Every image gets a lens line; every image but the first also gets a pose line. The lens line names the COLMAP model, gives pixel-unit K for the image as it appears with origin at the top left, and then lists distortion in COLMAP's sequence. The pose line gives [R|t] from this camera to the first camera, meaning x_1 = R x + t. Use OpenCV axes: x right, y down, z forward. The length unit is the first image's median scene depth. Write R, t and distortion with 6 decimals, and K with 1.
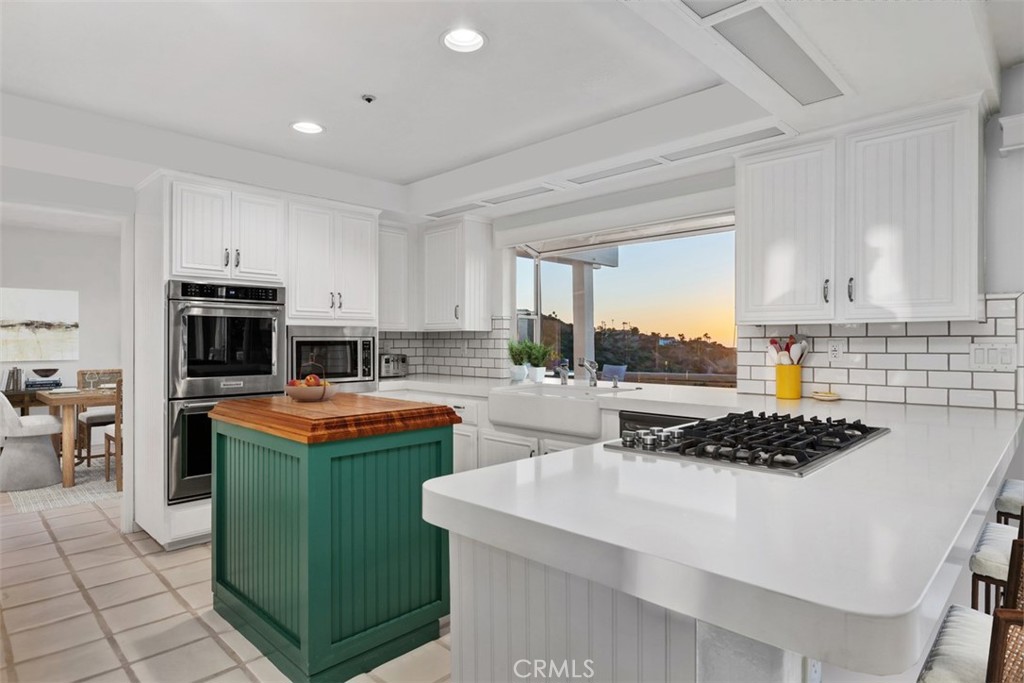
lens RADIAL K [[569.7, 0, 514.2], [0, 569.7, 340.1], [0, 0, 1]] dist [-0.005701, 0.001193]
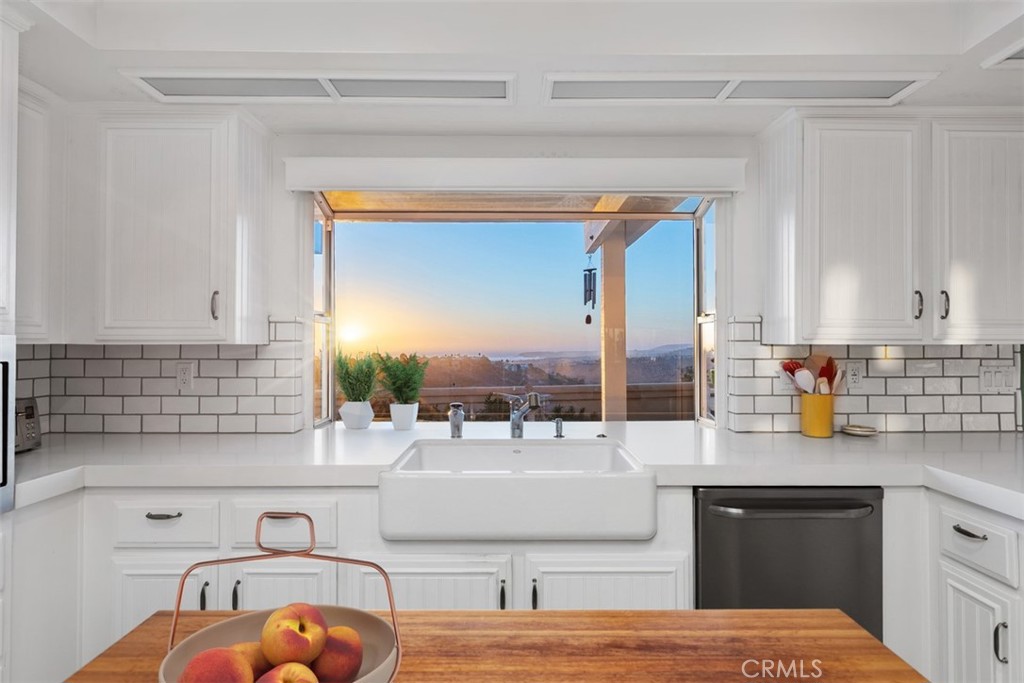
lens RADIAL K [[570.7, 0, 517.4], [0, 570.7, 338.7], [0, 0, 1]] dist [0.001257, 0.000676]
pose [[0.714016, 0.008076, 0.700082, -0.312284], [-0.002102, 0.999954, -0.009391, -0.021096], [-0.700126, 0.005233, 0.714000, 0.594009]]
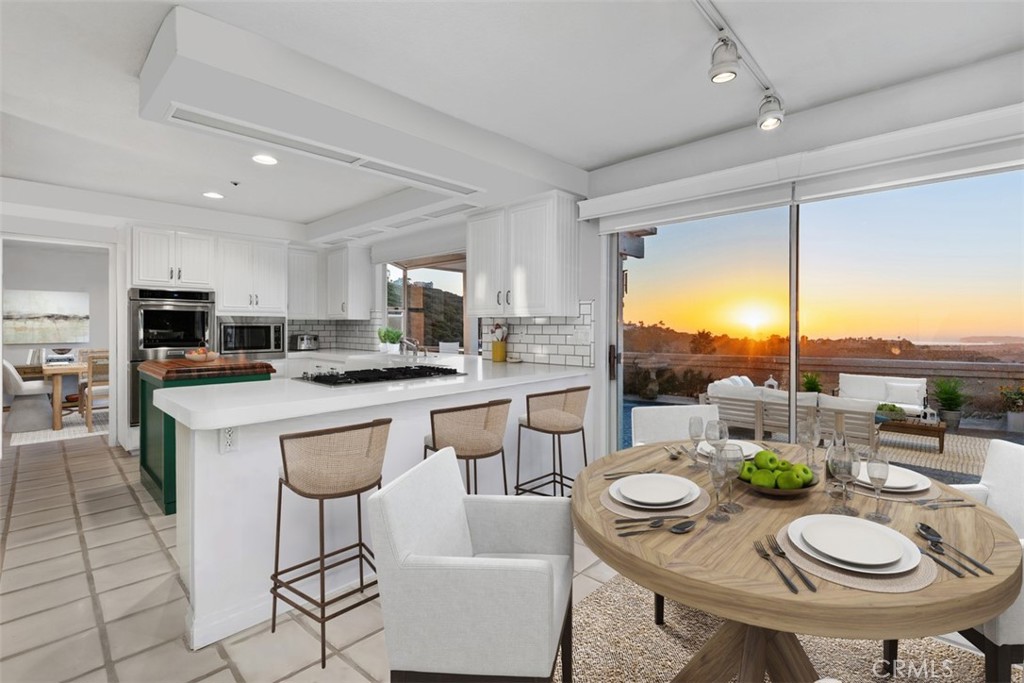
lens RADIAL K [[462.6, 0, 508.5], [0, 462.6, 328.0], [0, 0, 1]] dist [0.010532, -0.000525]
pose [[0.999990, 0.004364, -0.001062, 0.420011], [-0.004359, 0.999977, 0.005244, -0.002343], [0.001085, -0.005239, 0.999986, -0.291010]]
